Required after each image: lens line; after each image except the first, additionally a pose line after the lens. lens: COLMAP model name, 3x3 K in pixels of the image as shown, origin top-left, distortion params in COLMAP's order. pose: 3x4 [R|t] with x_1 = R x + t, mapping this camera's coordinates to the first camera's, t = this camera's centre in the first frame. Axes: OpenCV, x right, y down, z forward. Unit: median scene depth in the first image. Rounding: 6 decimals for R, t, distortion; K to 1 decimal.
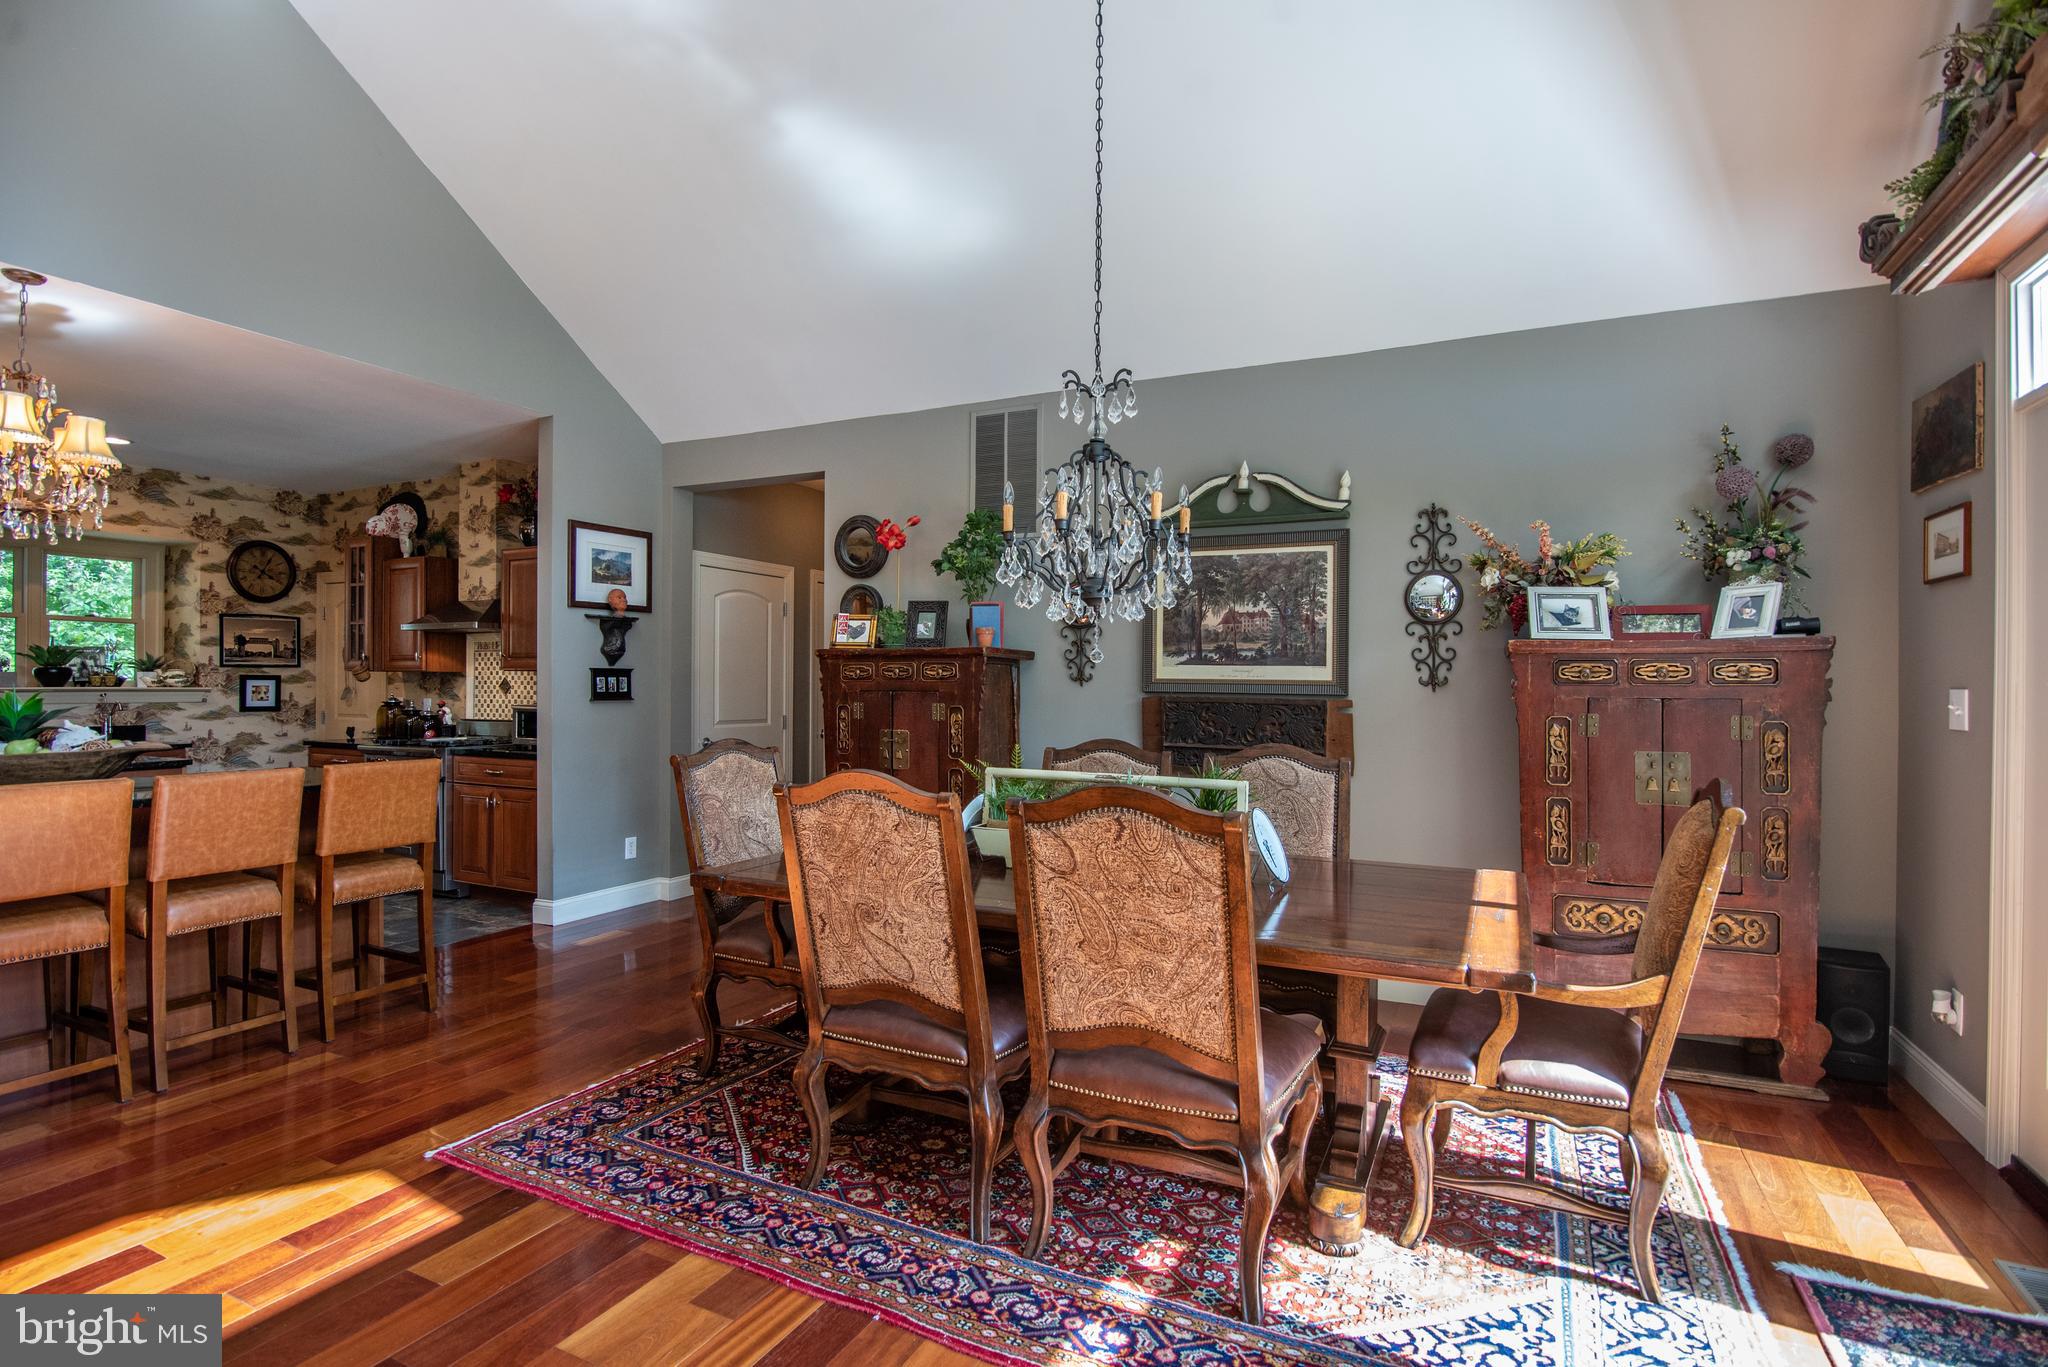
lens RADIAL K [[999.8, 0, 1019.1], [0, 999.8, 684.1], [0, 0, 1]] dist [-0.021388, 0.000255]
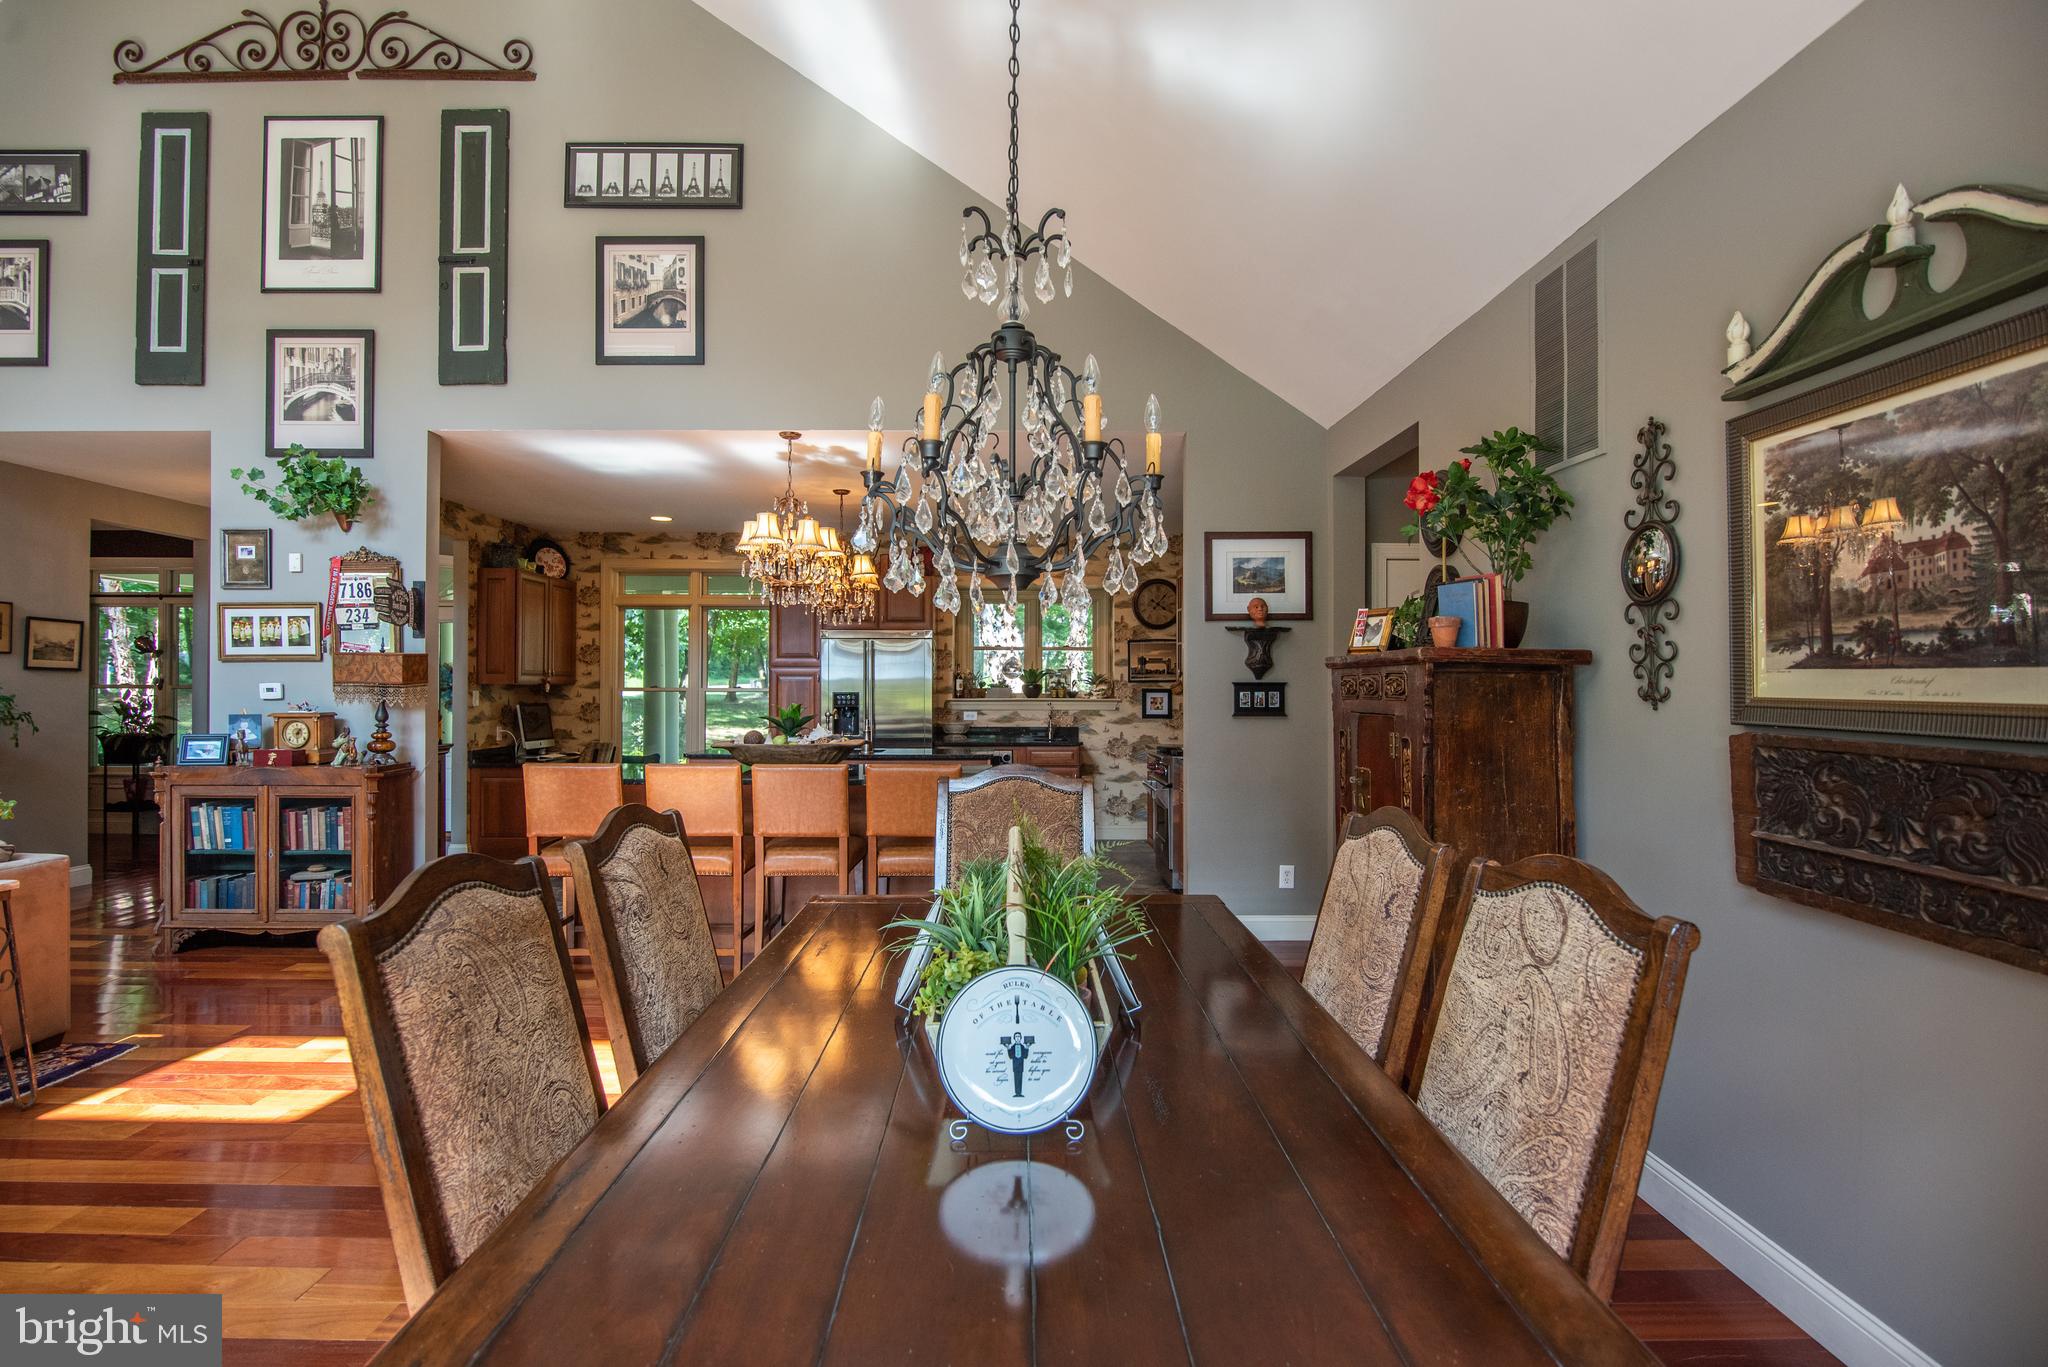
lens RADIAL K [[999.8, 0, 1019.1], [0, 999.8, 684.1], [0, 0, 1]] dist [-0.021388, 0.000255]
pose [[0.447685, -0.007080, -0.894163, 0.338604], [0.000411, 0.999970, -0.007712, -0.007004], [0.894191, 0.003085, 0.447675, 0.379753]]
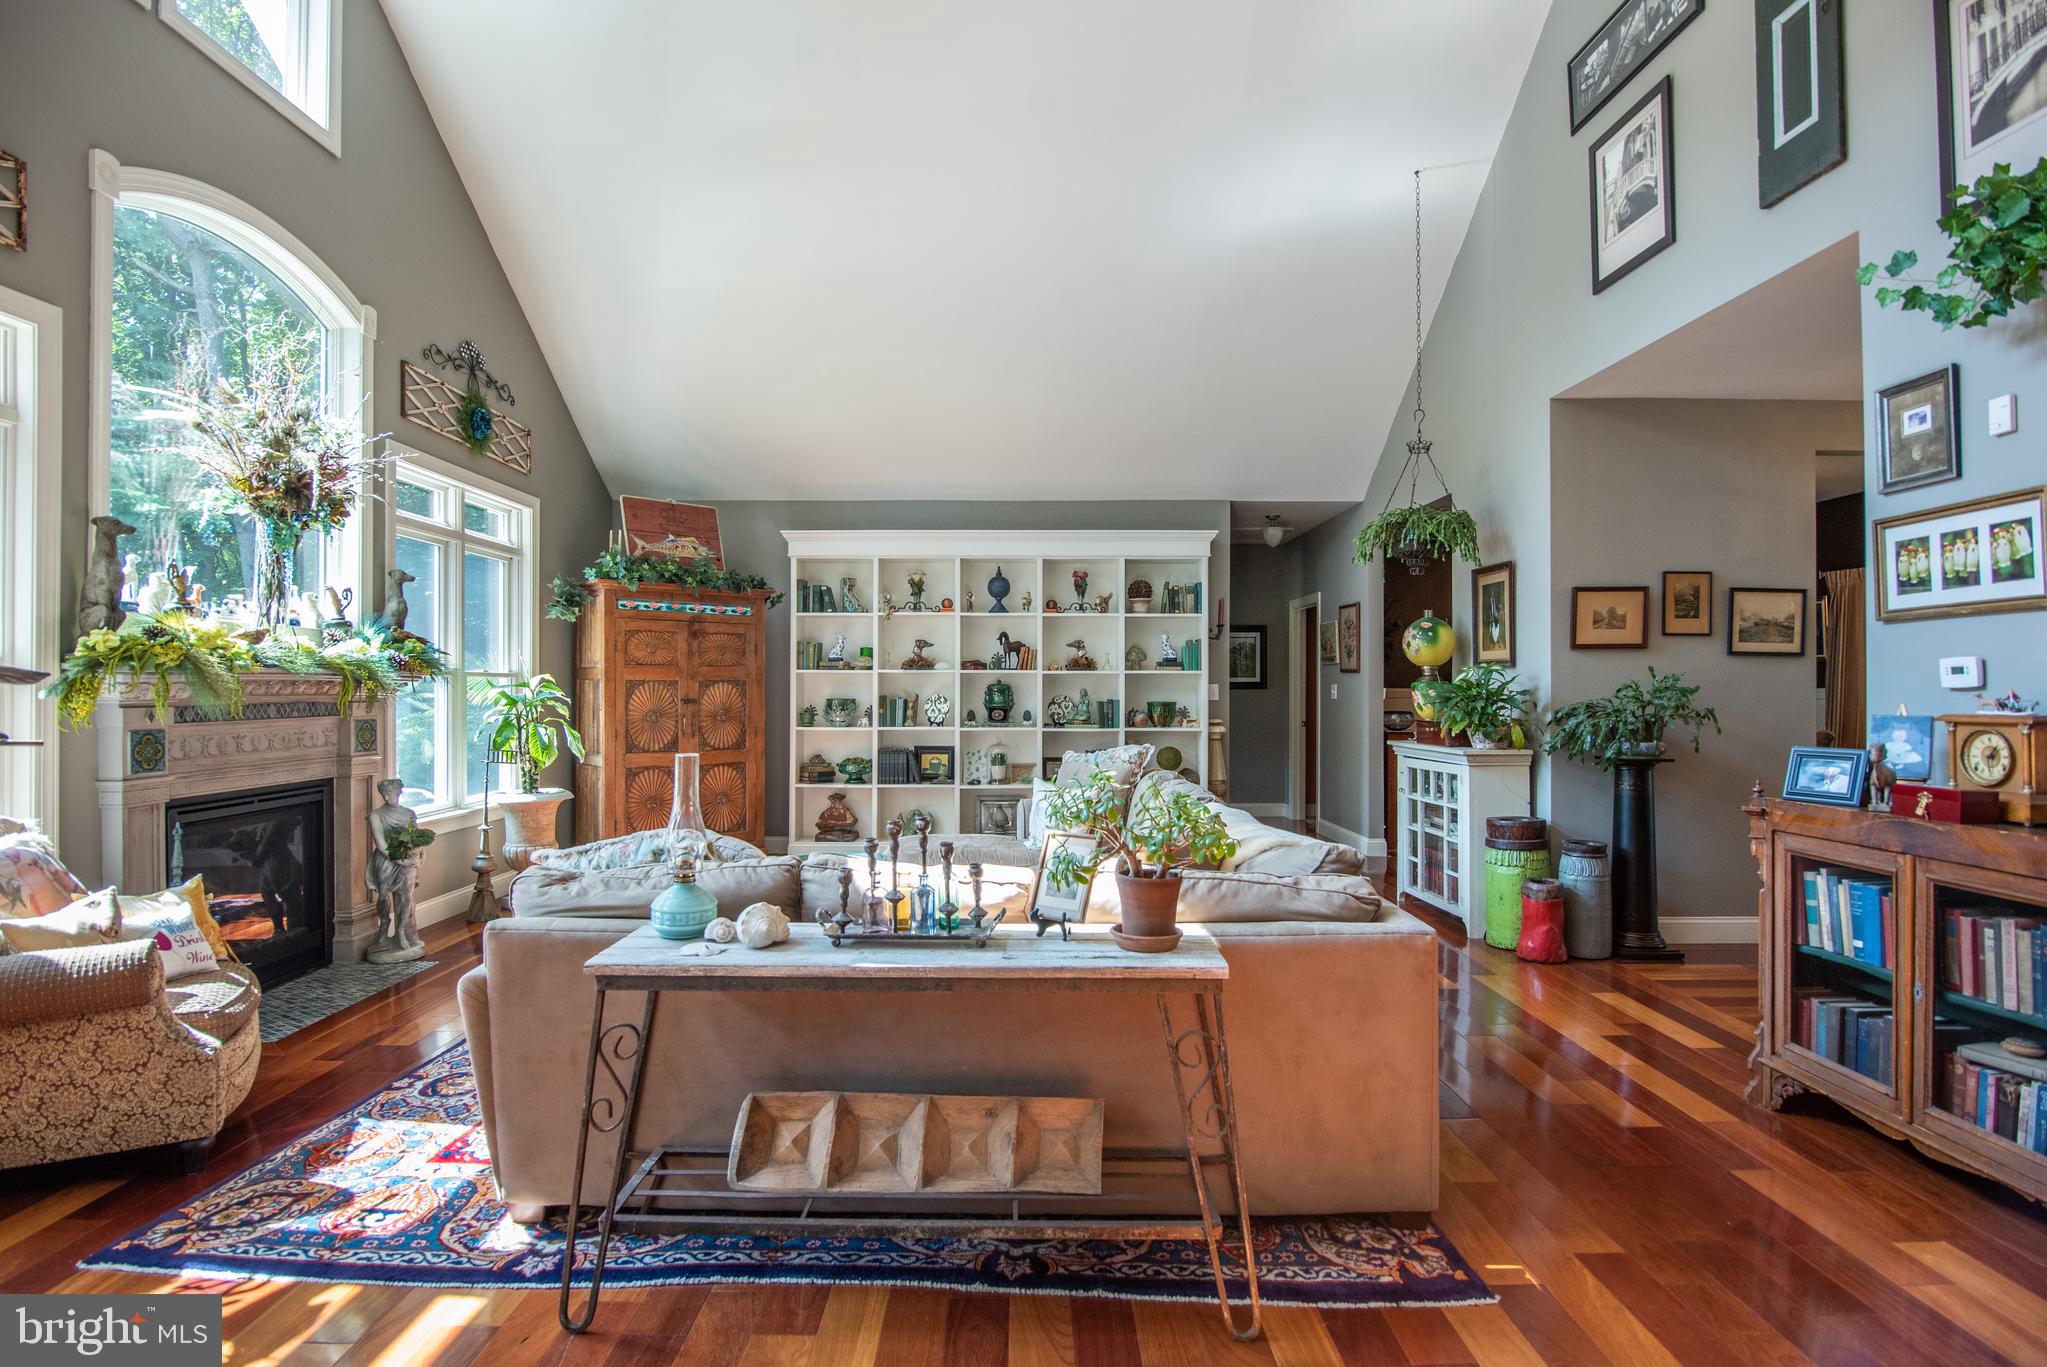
lens RADIAL K [[1030.9, 0, 1018.1], [0, 1030.9, 684.1], [0, 0, 1]] dist [-0.022145, 0.000599]
pose [[-0.898692, -0.009297, -0.438481, -0.185906], [-0.006313, 0.999946, -0.008263, 0.004960], [0.438534, -0.004658, -0.898702, 0.410333]]
